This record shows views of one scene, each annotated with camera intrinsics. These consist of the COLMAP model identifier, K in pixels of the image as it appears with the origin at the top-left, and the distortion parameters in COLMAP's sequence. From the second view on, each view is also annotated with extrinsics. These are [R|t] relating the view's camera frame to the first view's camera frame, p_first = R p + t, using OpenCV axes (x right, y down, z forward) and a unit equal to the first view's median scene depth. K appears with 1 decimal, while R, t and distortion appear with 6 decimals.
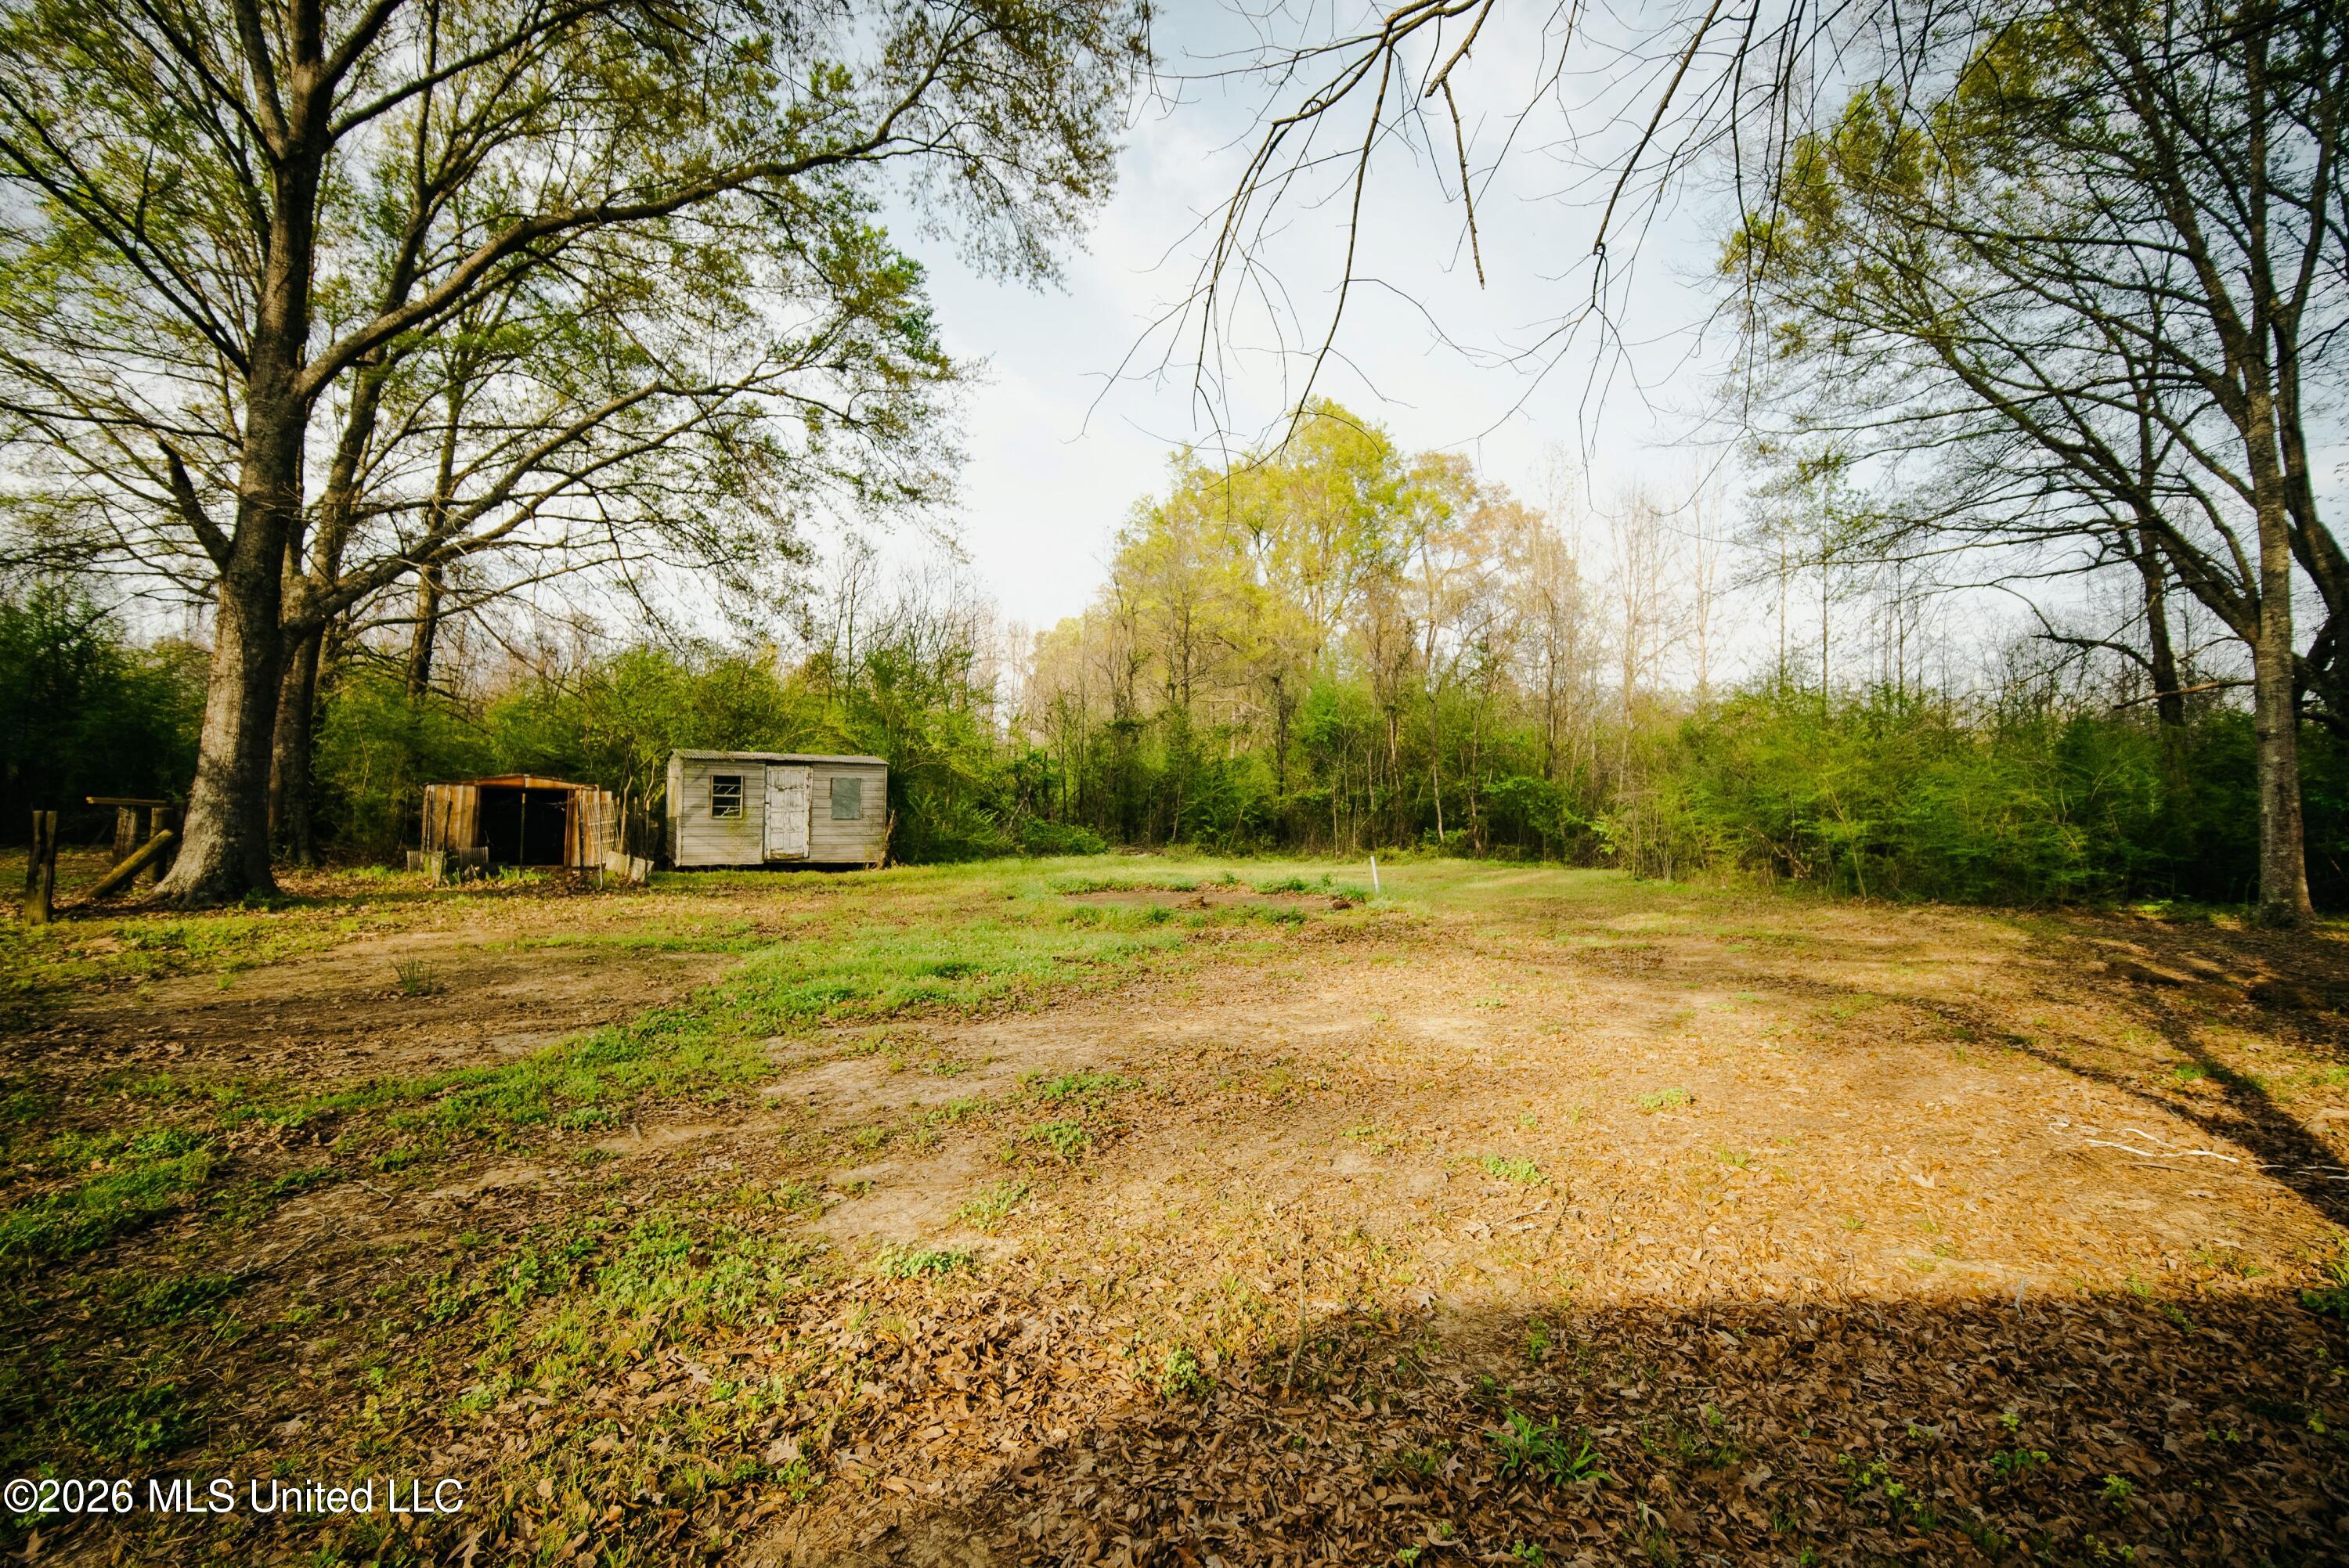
lens RADIAL K [[1022.1, 0, 1169.1], [0, 1022.1, 782.6], [0, 0, 1]] dist [-0.004553, 0.000161]
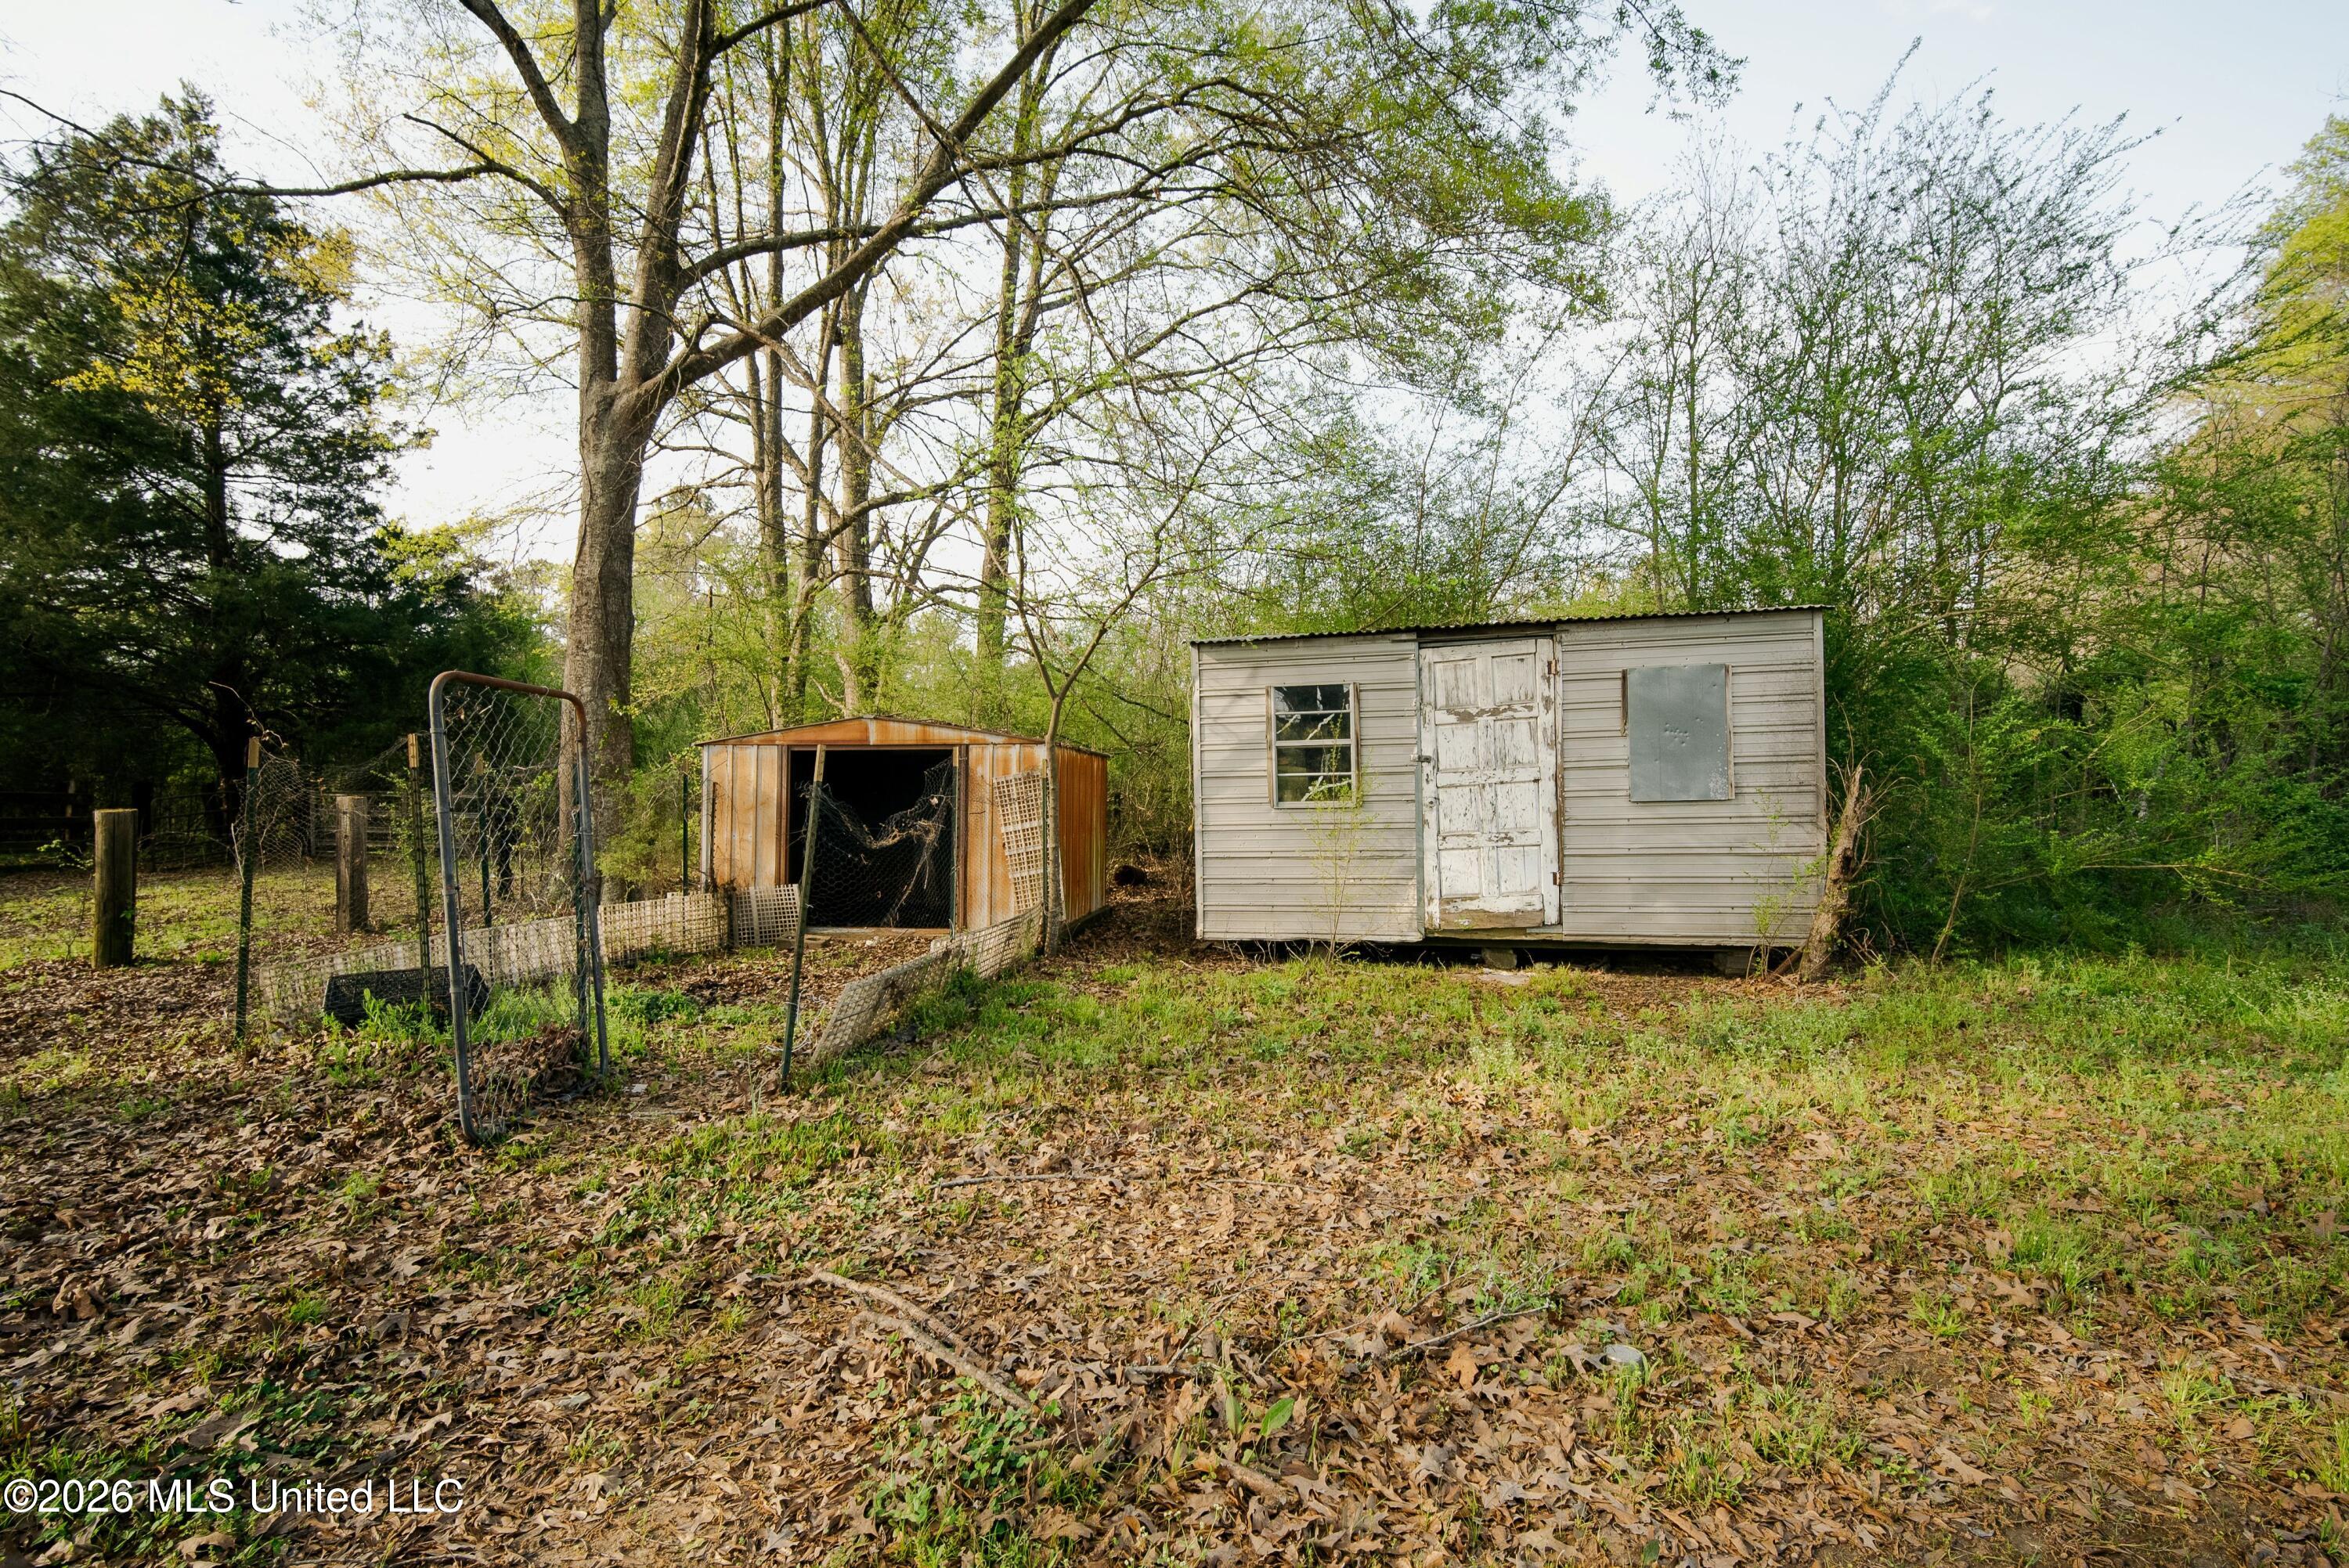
lens RADIAL K [[1022.1, 0, 1169.1], [0, 1022.1, 782.6], [0, 0, 1]] dist [-0.004553, 0.000161]
pose [[0.692567, -0.068628, -0.718082, -0.219751], [0.034110, 0.997466, -0.062431, 0.047510], [0.720547, 0.018744, 0.693153, 0.733628]]
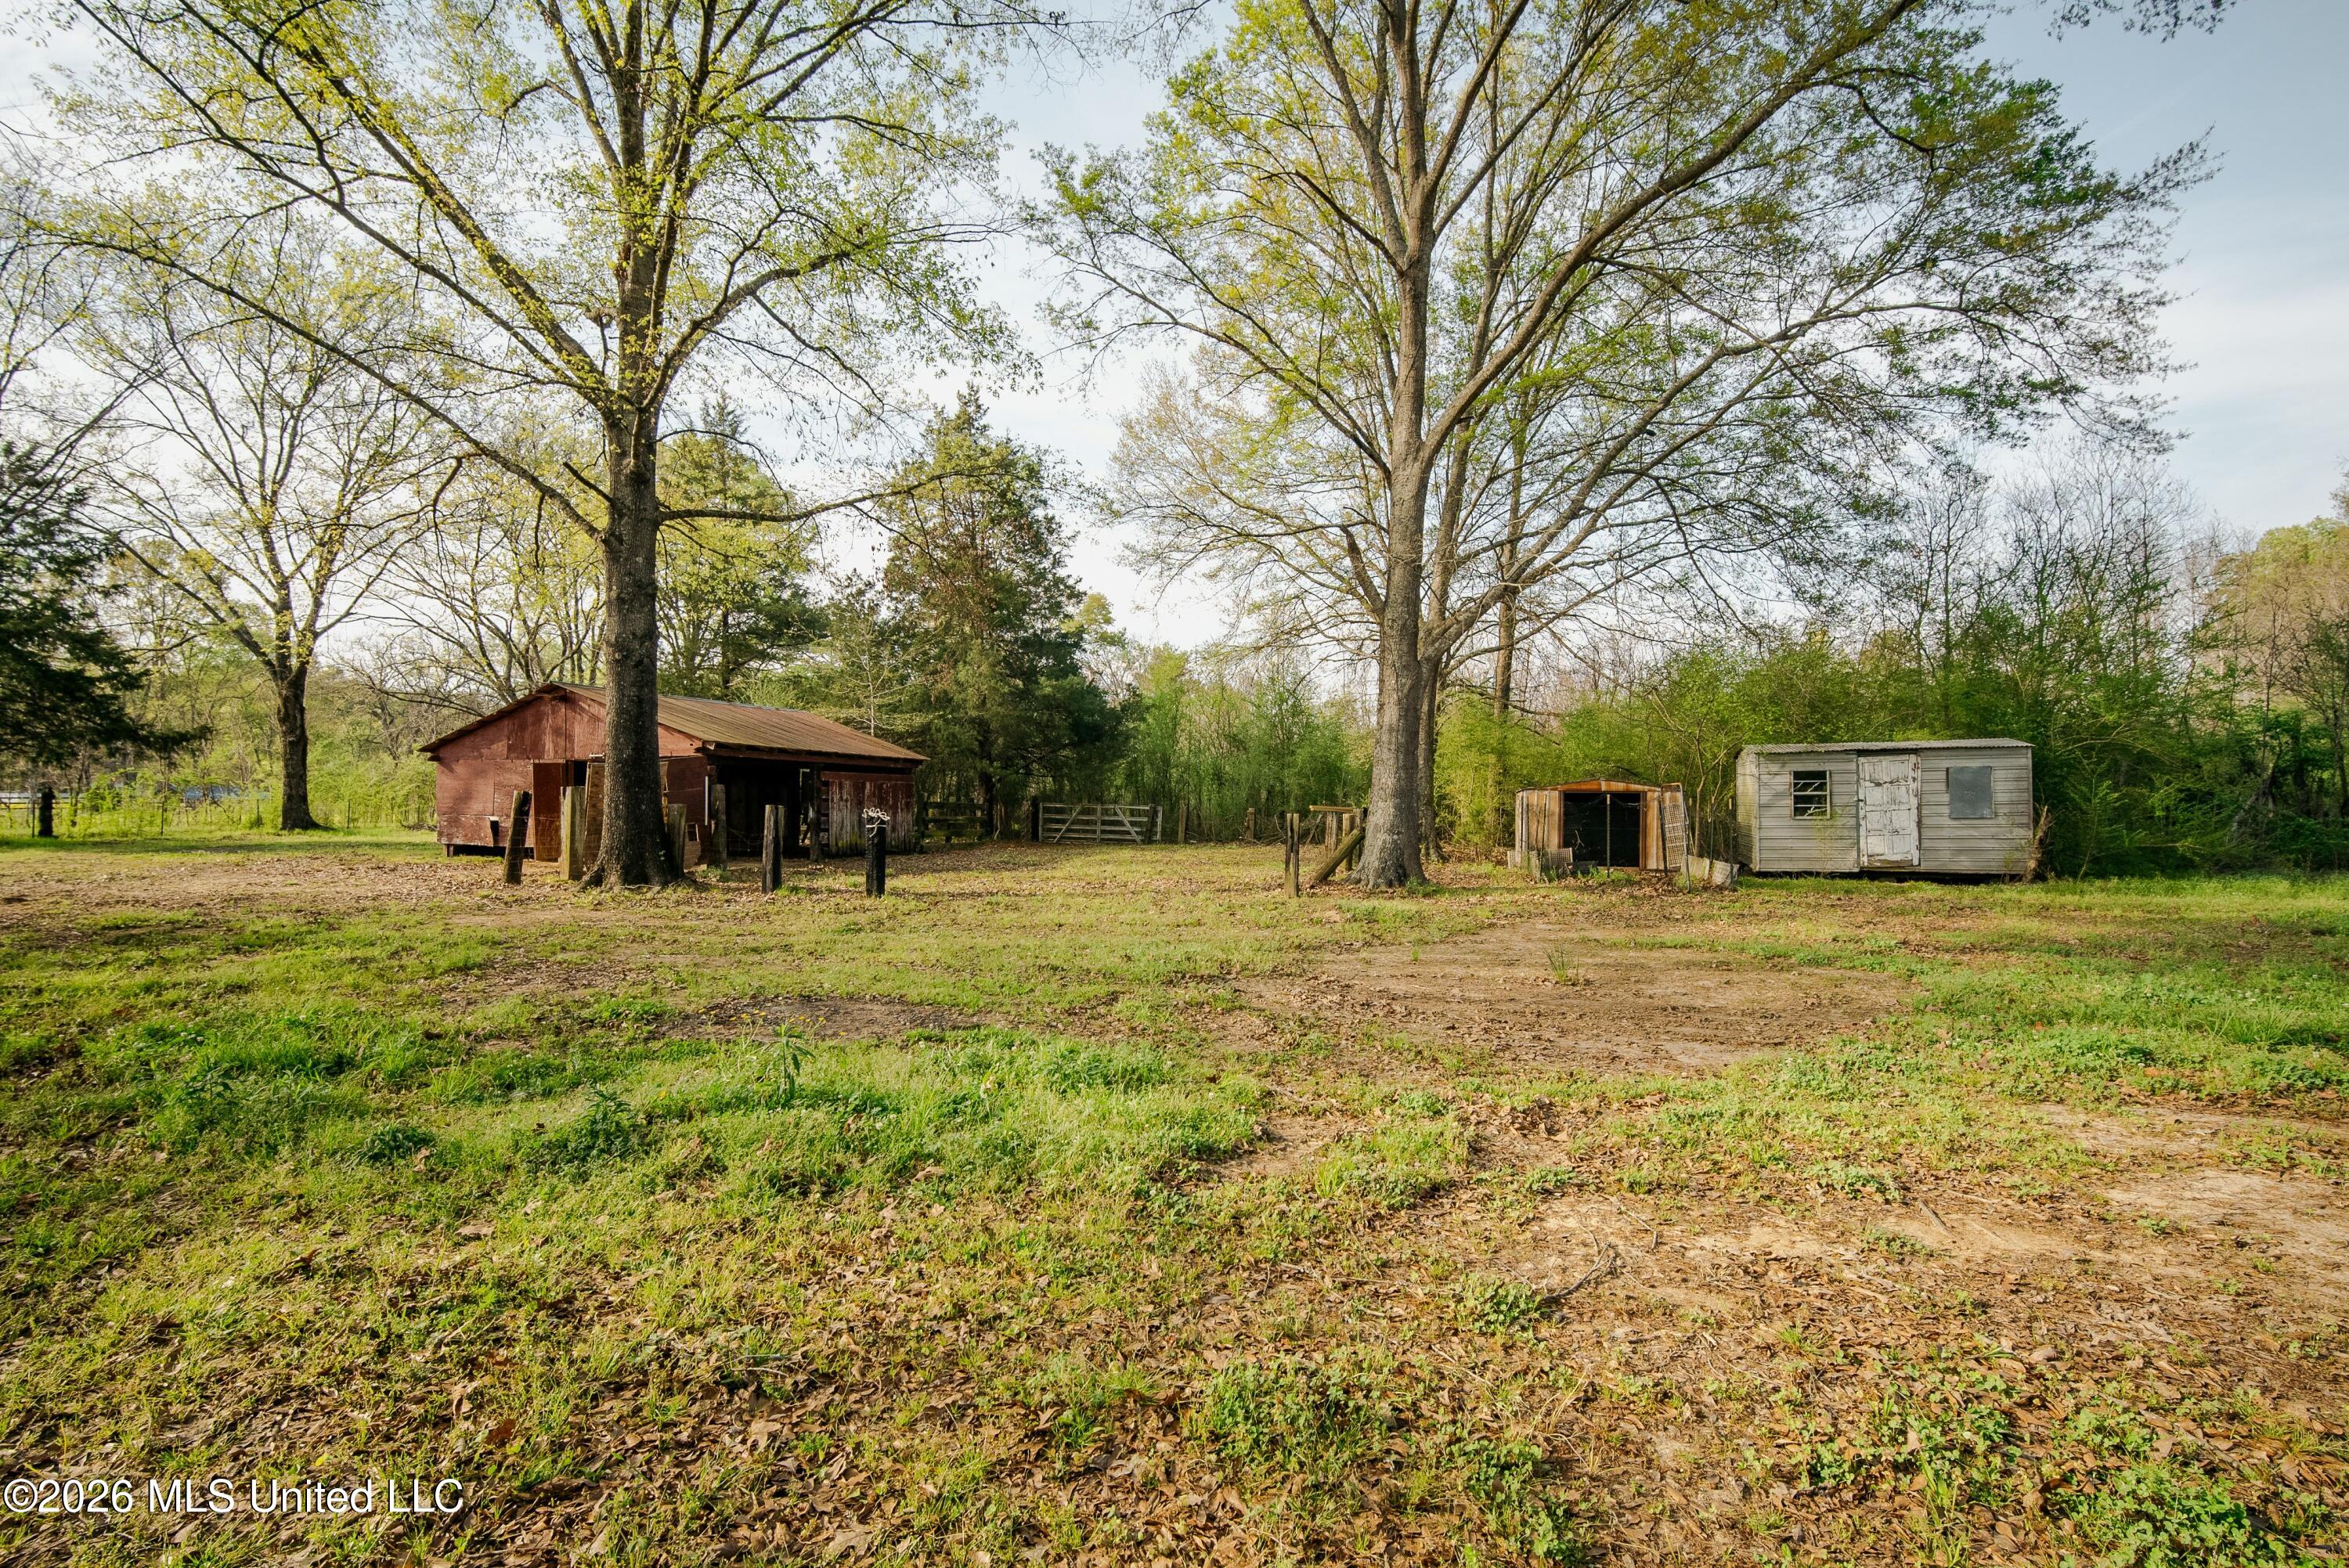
lens RADIAL K [[1022.1, 0, 1169.1], [0, 1022.1, 782.6], [0, 0, 1]] dist [-0.004553, 0.000161]
pose [[0.591115, -0.042304, -0.805477, -0.049151], [0.035631, 0.999018, -0.026321, 0.007180], [0.805800, -0.013142, 0.592042, 0.029398]]
